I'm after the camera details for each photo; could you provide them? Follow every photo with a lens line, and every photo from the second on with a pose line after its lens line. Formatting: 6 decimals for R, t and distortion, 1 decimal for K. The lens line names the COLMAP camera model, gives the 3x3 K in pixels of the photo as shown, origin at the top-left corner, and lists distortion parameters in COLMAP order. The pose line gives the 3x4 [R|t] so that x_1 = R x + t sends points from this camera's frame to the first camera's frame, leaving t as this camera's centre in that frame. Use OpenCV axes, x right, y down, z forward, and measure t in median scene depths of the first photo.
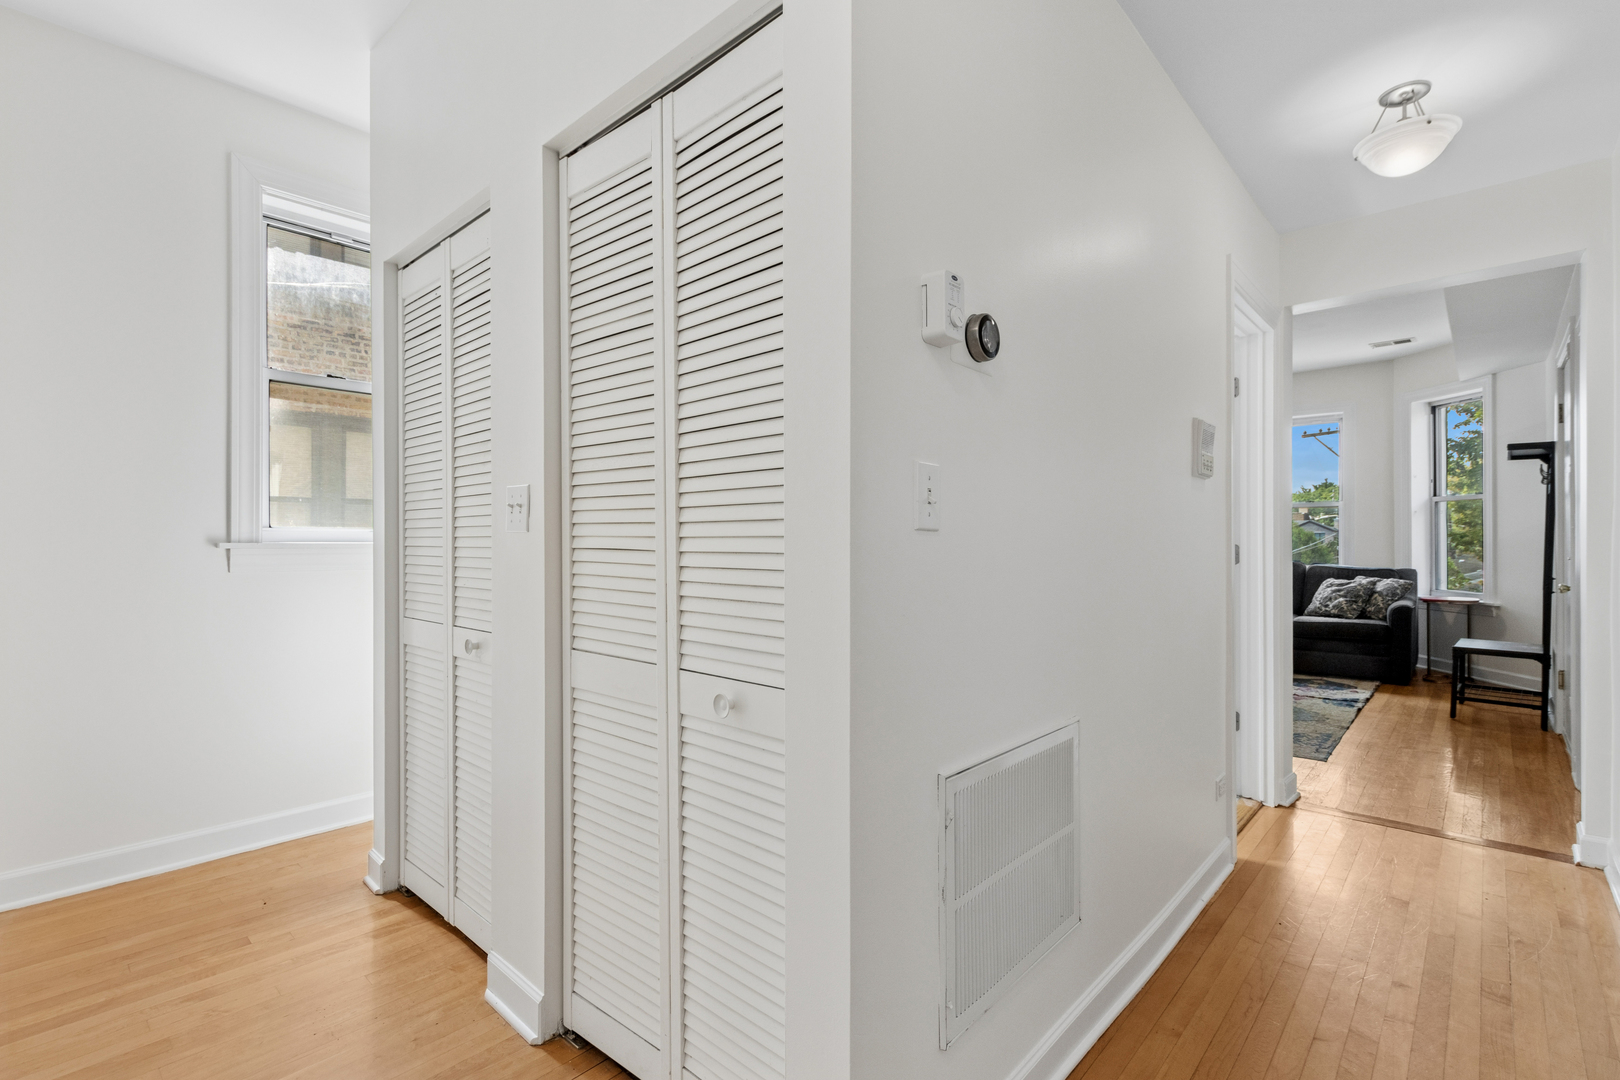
lens RADIAL K [[741.5, 0, 807.2], [0, 741.5, 539.6], [0, 0, 1]] dist [0.002333, -0.000984]
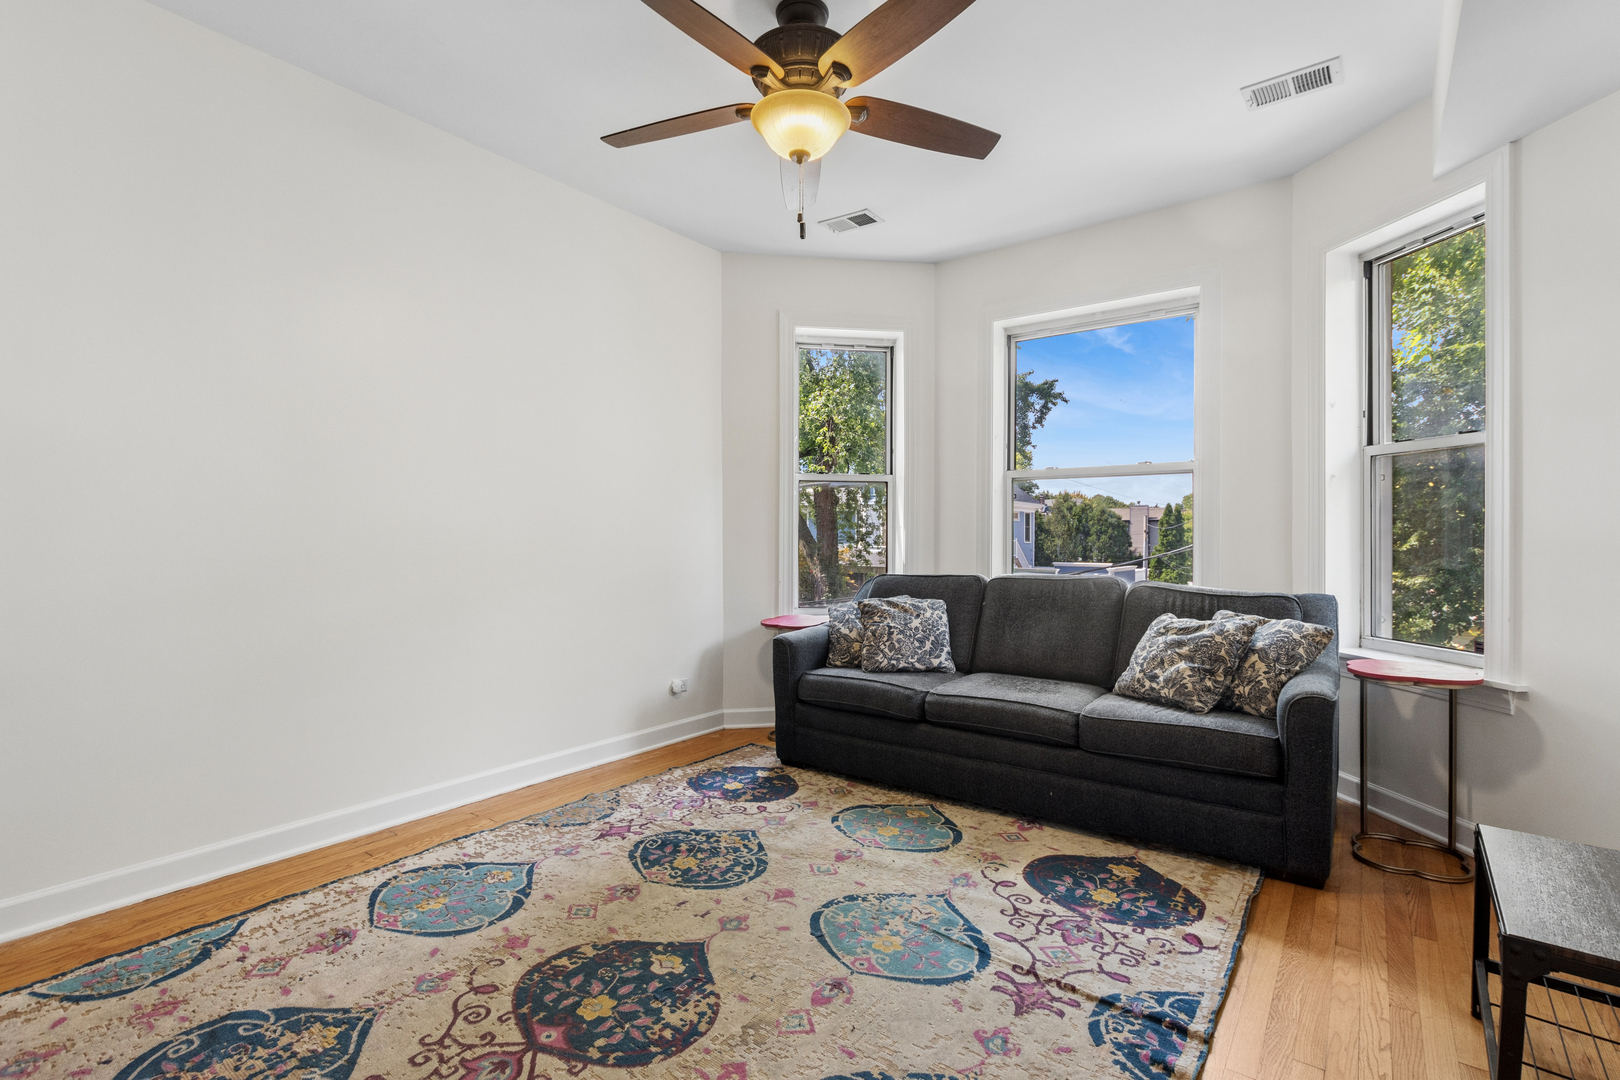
lens RADIAL K [[741.5, 0, 812.3], [0, 741.5, 537.0], [0, 0, 1]] dist [0.002333, -0.000984]
pose [[0.995072, 0.002302, 0.099129, 0.553097], [-0.002688, 0.999989, 0.003759, 0.001513], [-0.099119, -0.004007, 0.995067, 0.704217]]
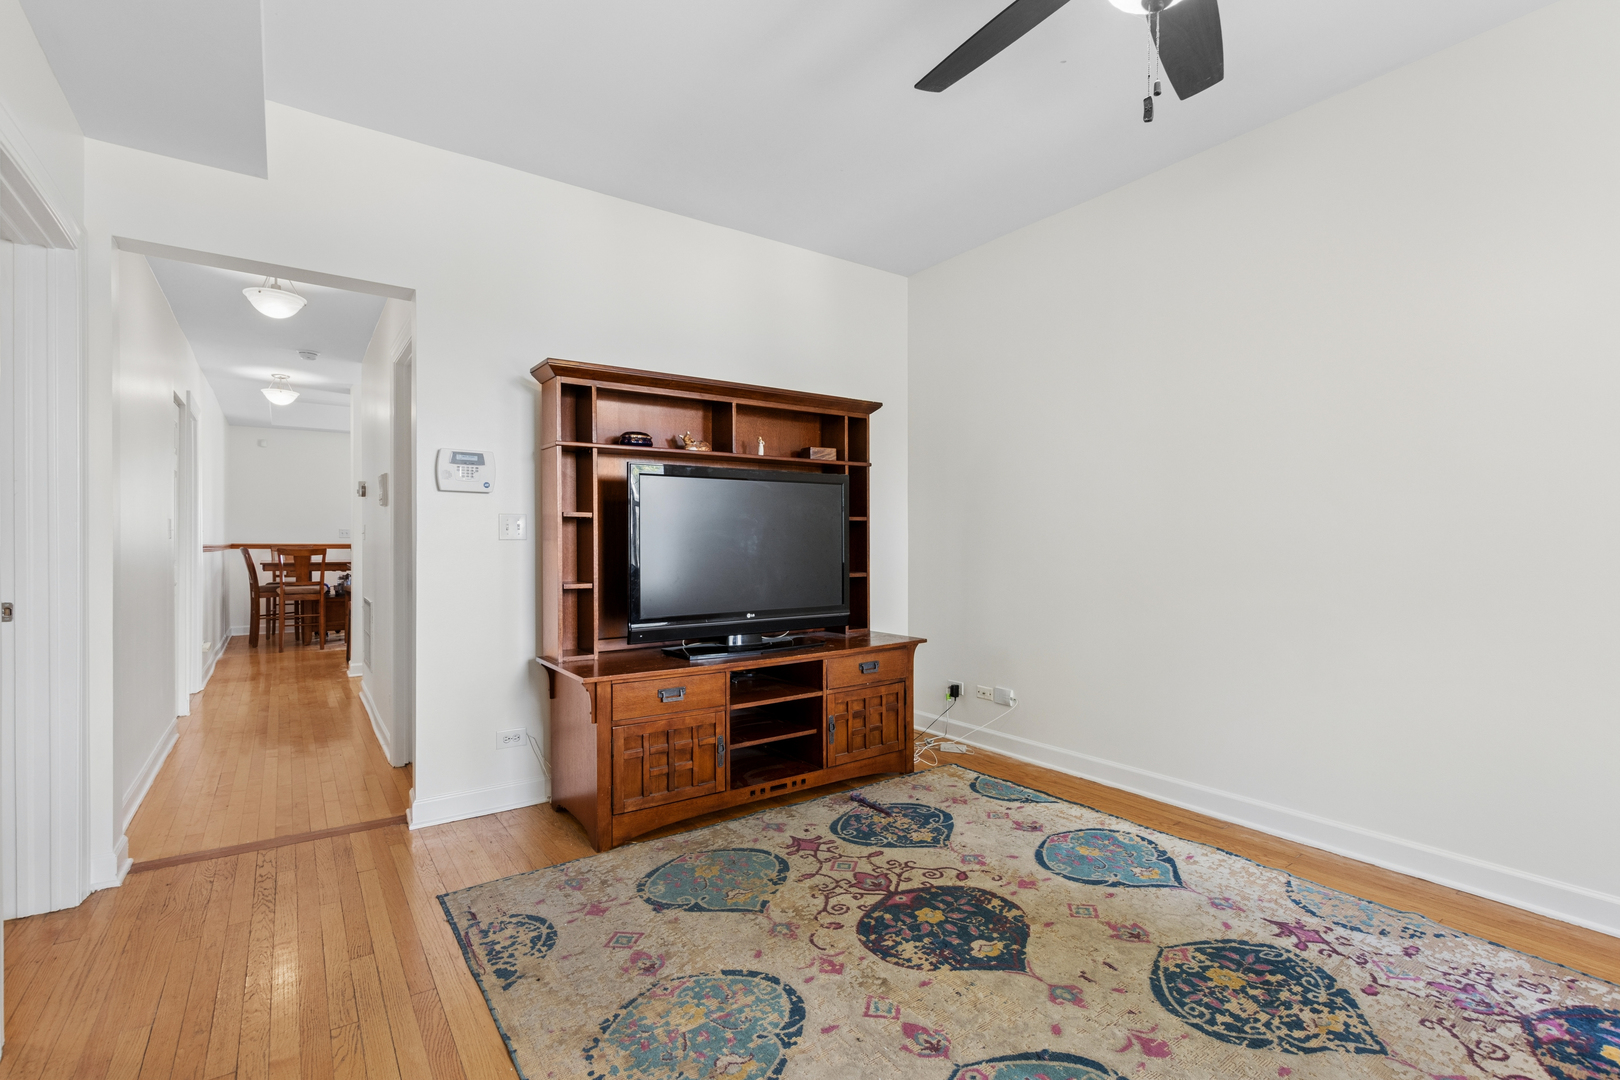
lens RADIAL K [[741.5, 0, 808.8], [0, 741.5, 542.2], [0, 0, 1]] dist [0.002333, -0.000984]
pose [[-0.214348, -0.000628, -0.976757, 0.929823], [0.000358, 1.000000, -0.000721, 0.000231], [0.976757, -0.000504, -0.214348, 1.076499]]
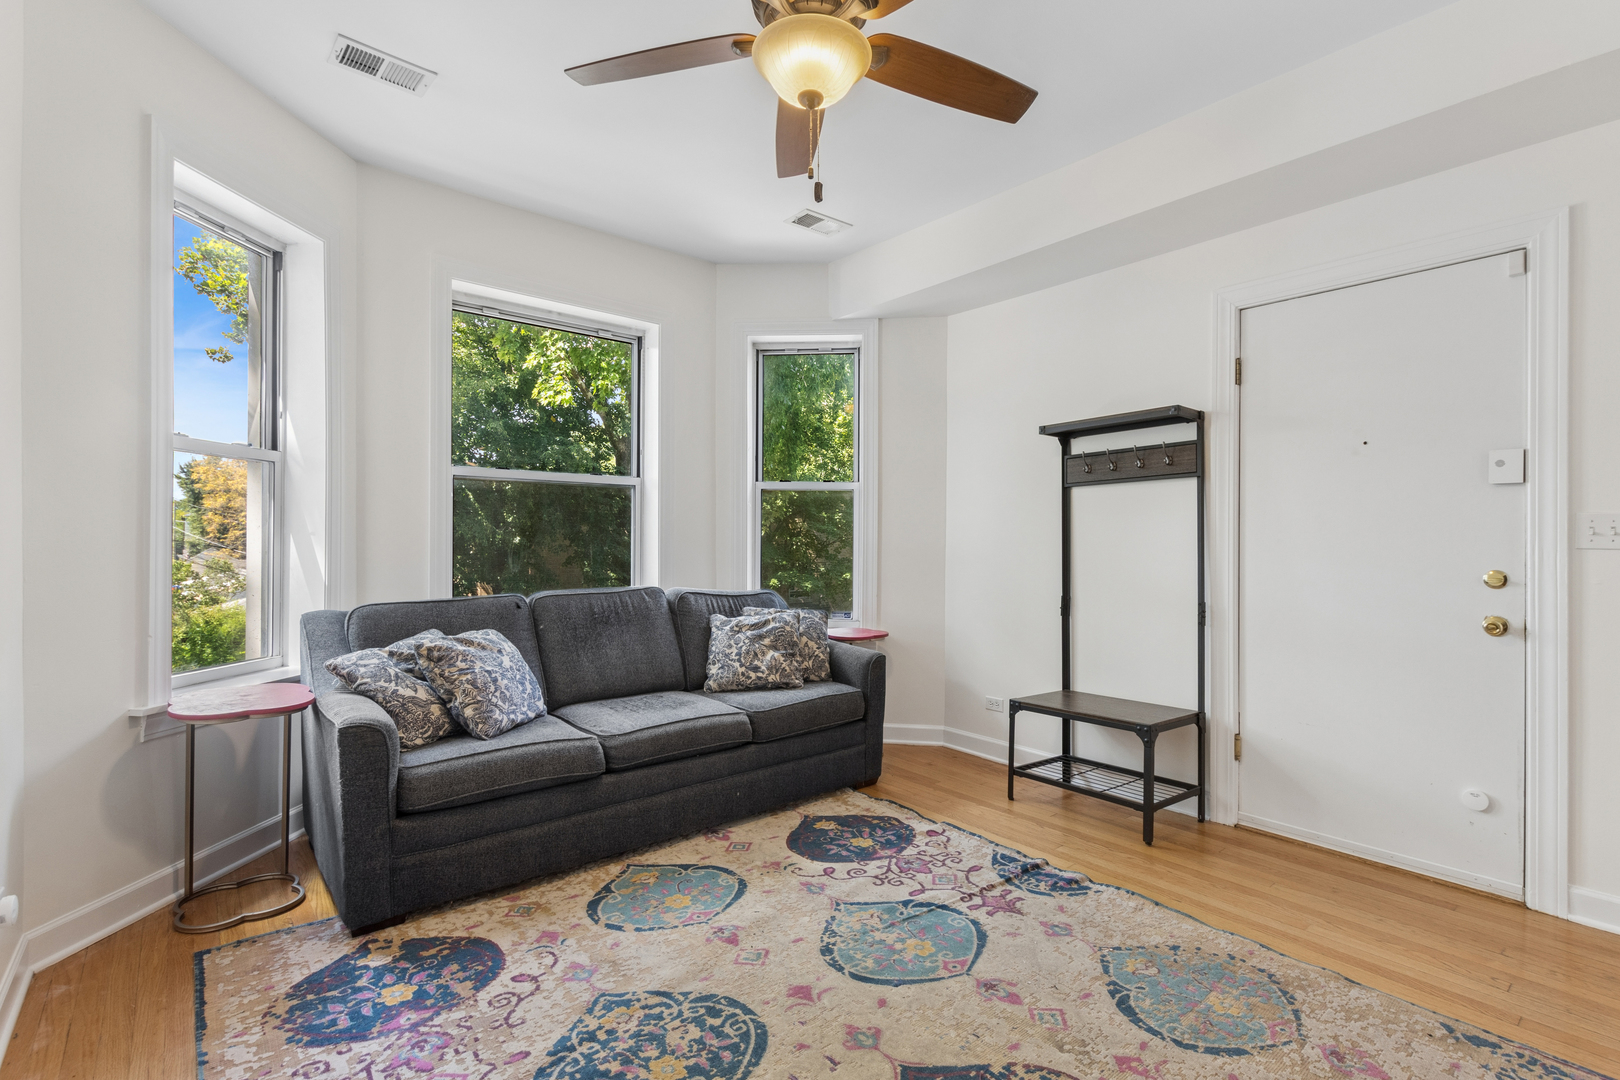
lens RADIAL K [[741.5, 0, 818.0], [0, 741.5, 538.3], [0, 0, 1]] dist [0.002333, -0.000984]
pose [[0.132129, 0.007443, 0.991205, 0.215496], [-0.009616, 0.999934, -0.006227, -0.002981], [-0.991186, -0.008709, 0.132192, 1.098800]]
